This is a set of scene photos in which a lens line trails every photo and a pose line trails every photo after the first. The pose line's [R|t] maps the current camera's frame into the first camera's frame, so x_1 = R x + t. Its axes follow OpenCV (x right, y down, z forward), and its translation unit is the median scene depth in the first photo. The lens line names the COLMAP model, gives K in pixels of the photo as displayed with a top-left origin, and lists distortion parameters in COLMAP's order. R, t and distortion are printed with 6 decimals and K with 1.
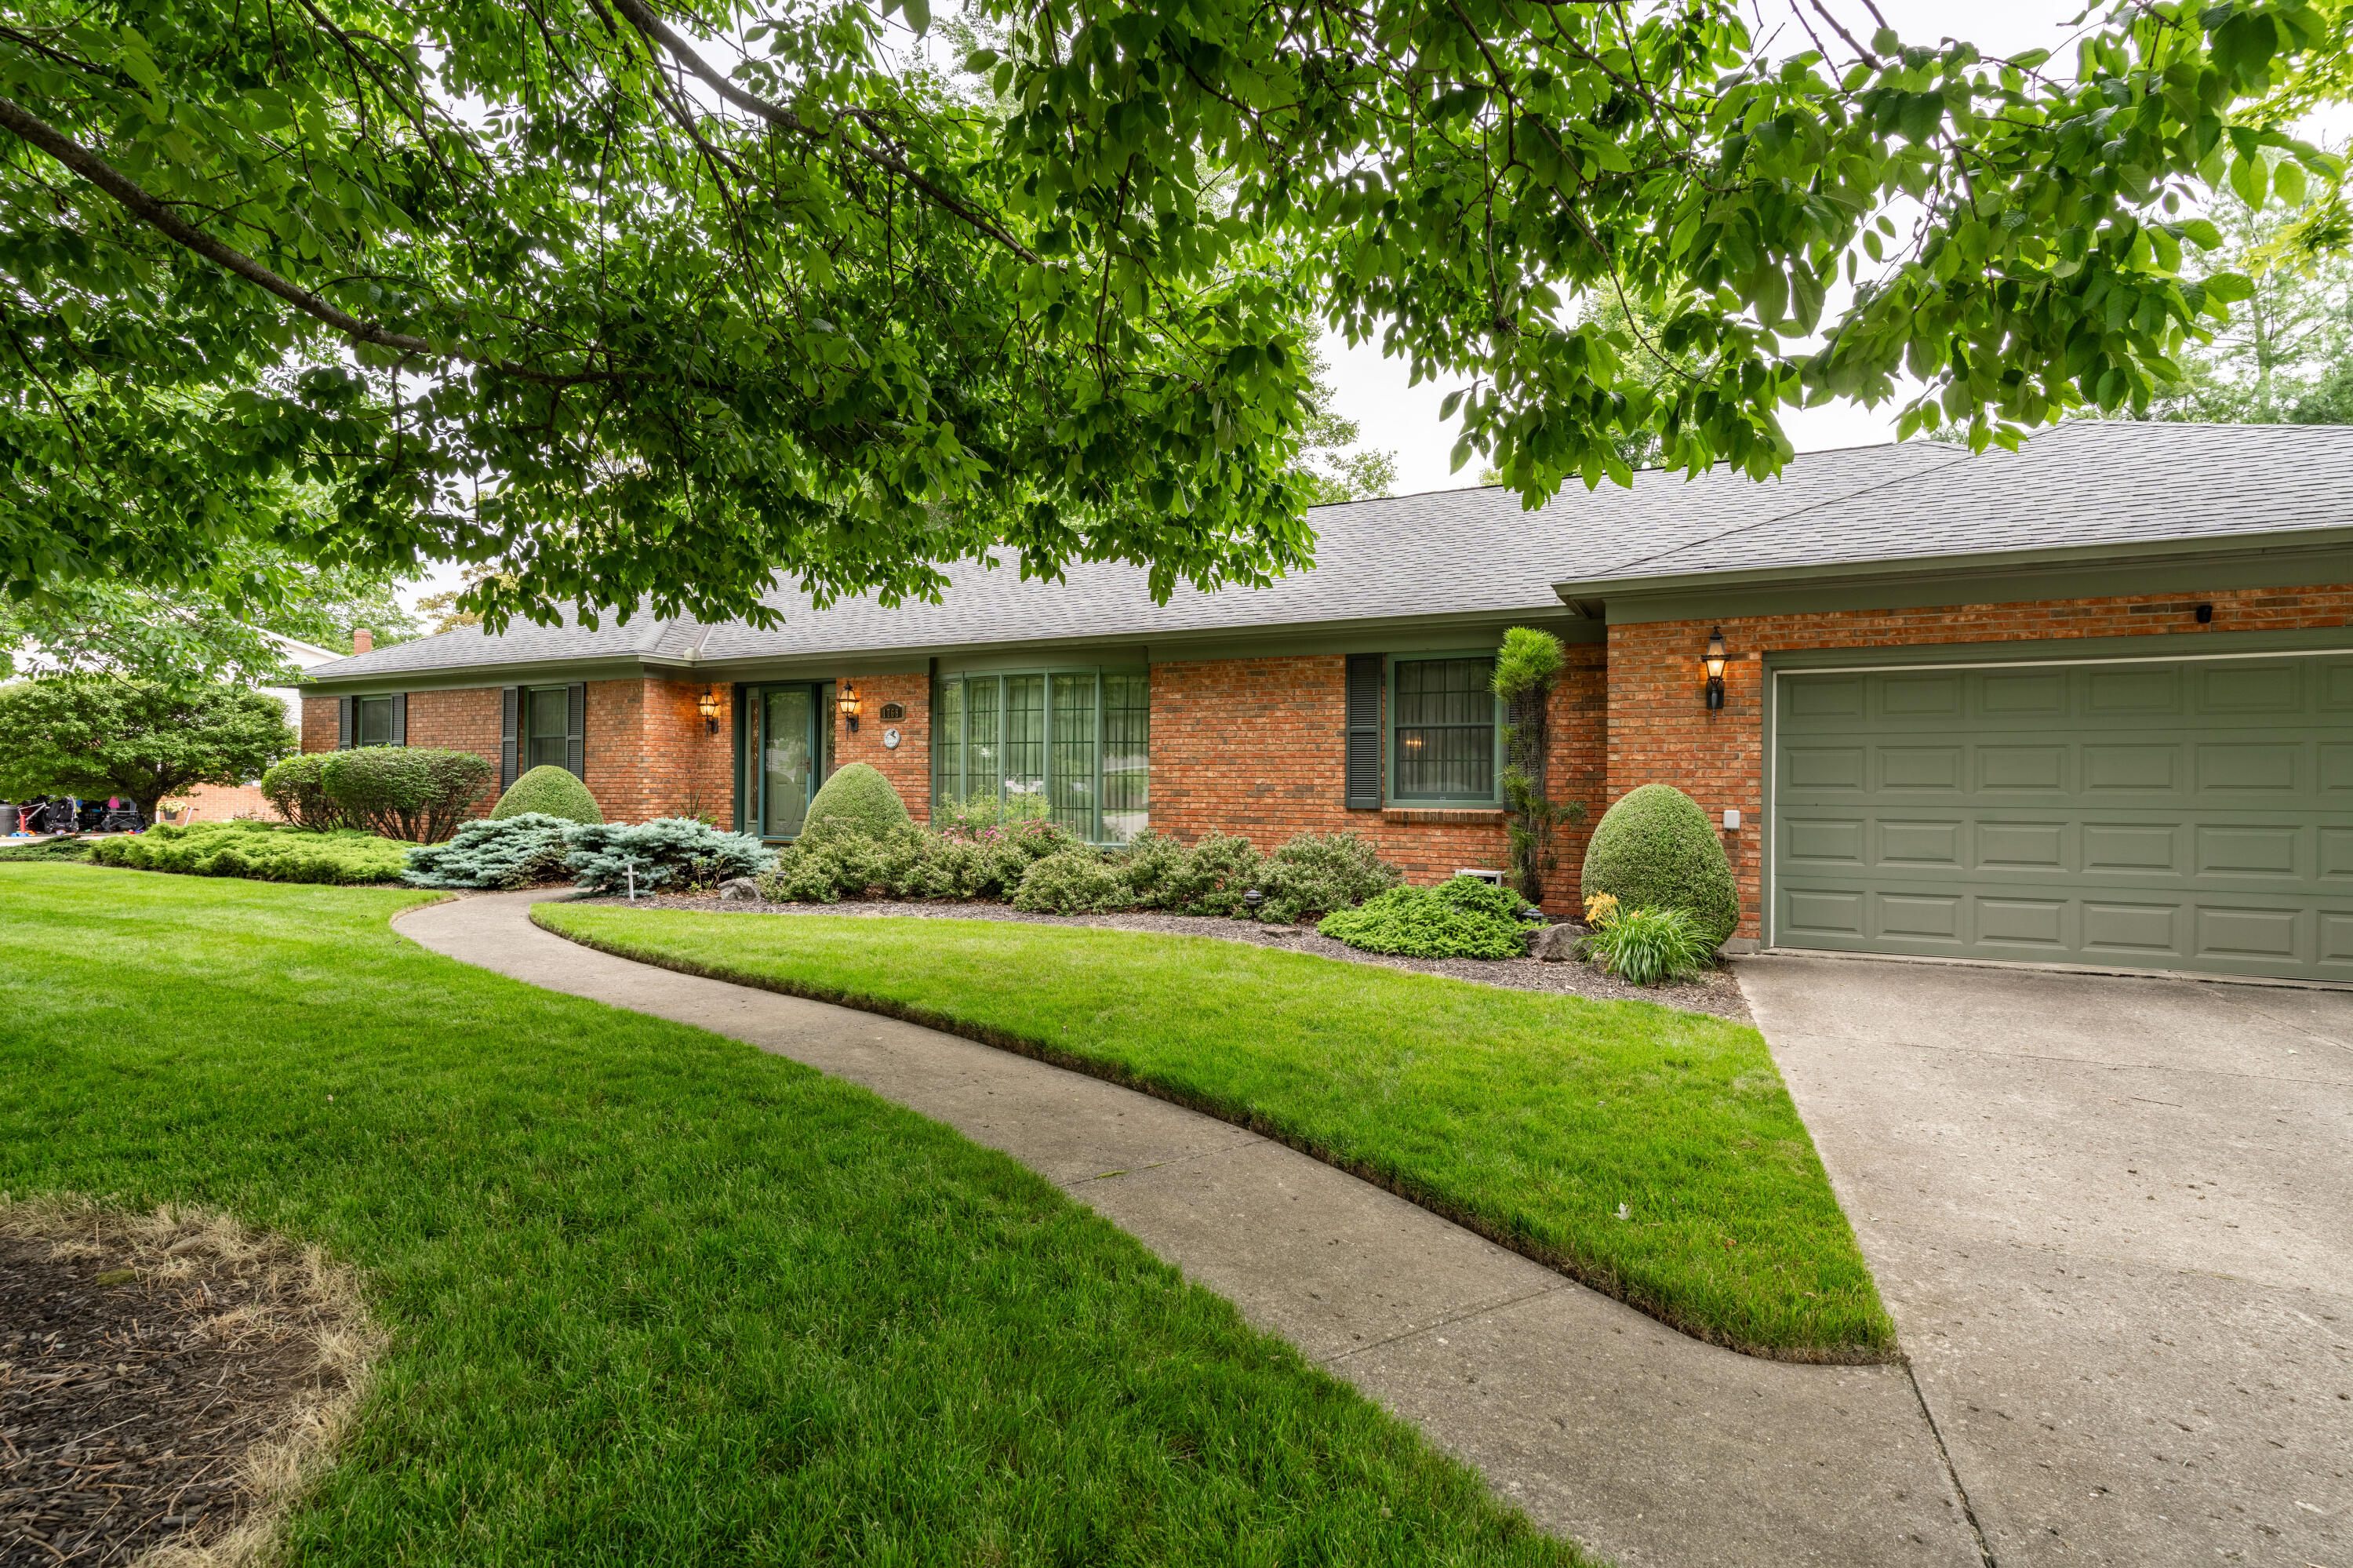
lens RADIAL K [[1136.1, 0, 1175.8], [0, 1136.1, 783.4], [0, 0, 1]] dist [0.003594, -0.000895]
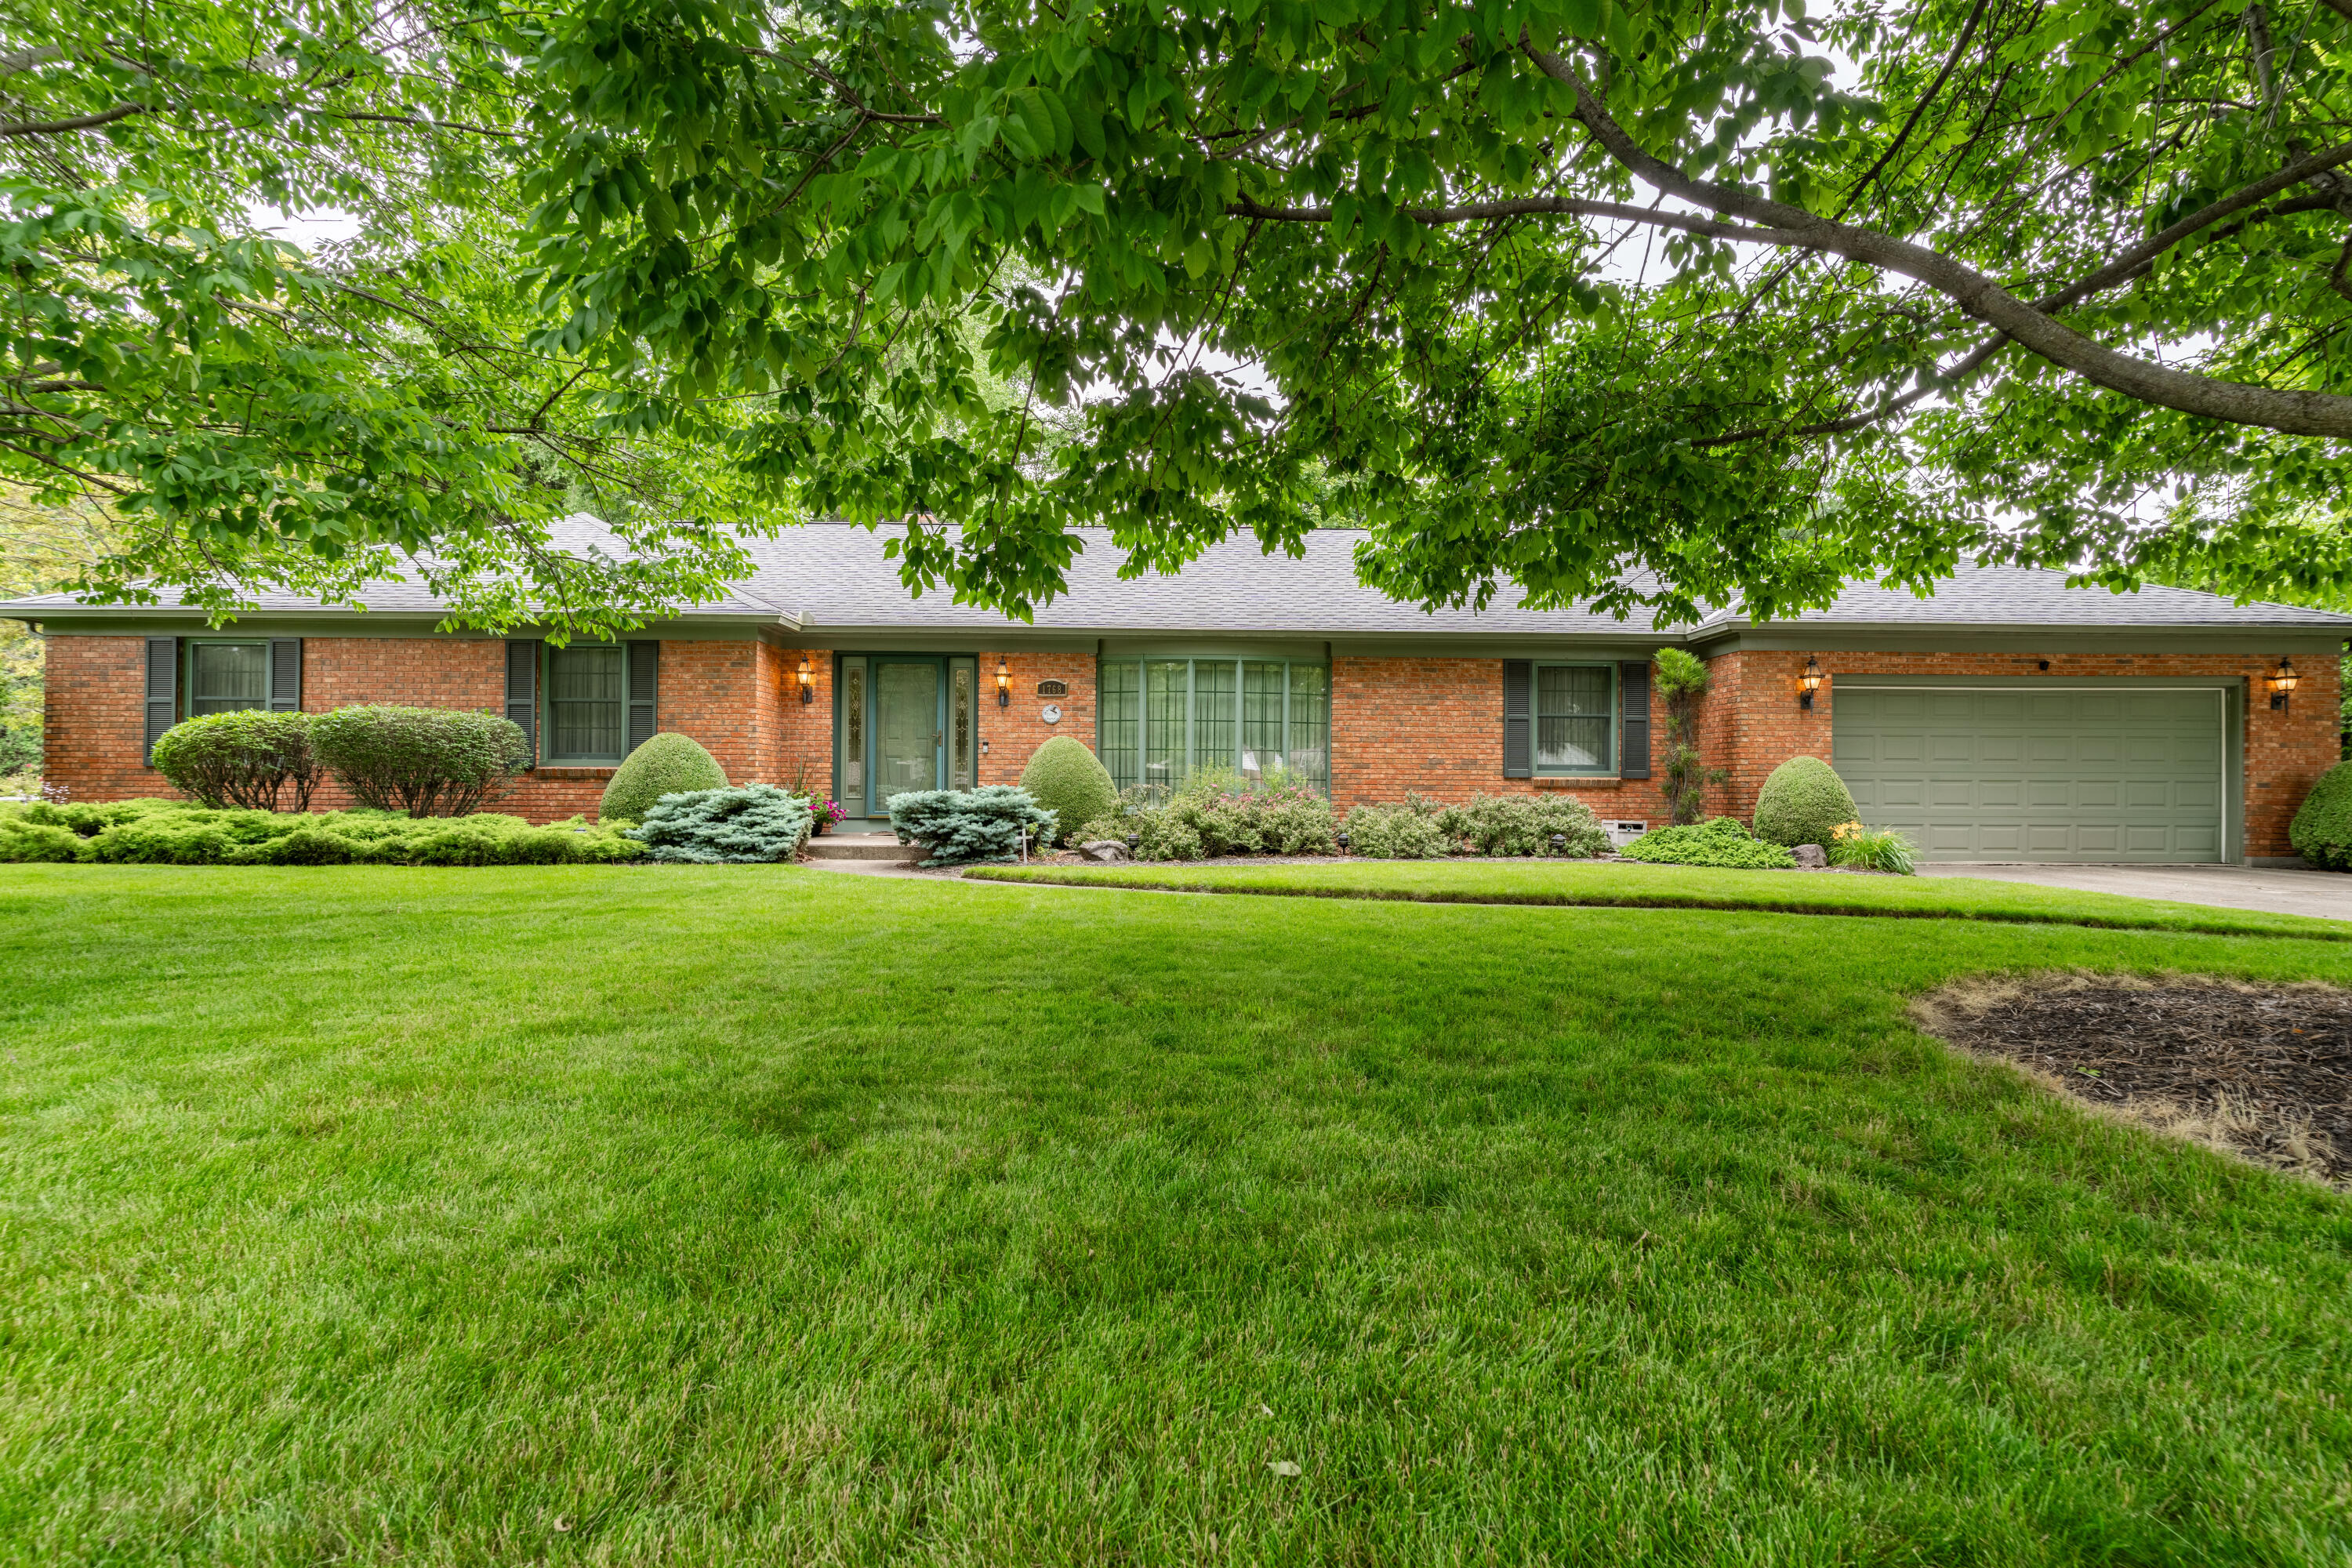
lens RADIAL K [[1135.6, 0, 1172.1], [0, 1135.6, 782.2], [0, 0, 1]] dist [0.003594, -0.000895]
pose [[0.871863, 0.001756, 0.489746, -0.830026], [-0.001003, 0.999998, -0.001801, 0.030849], [-0.489748, 0.001079, 0.871863, 0.051267]]
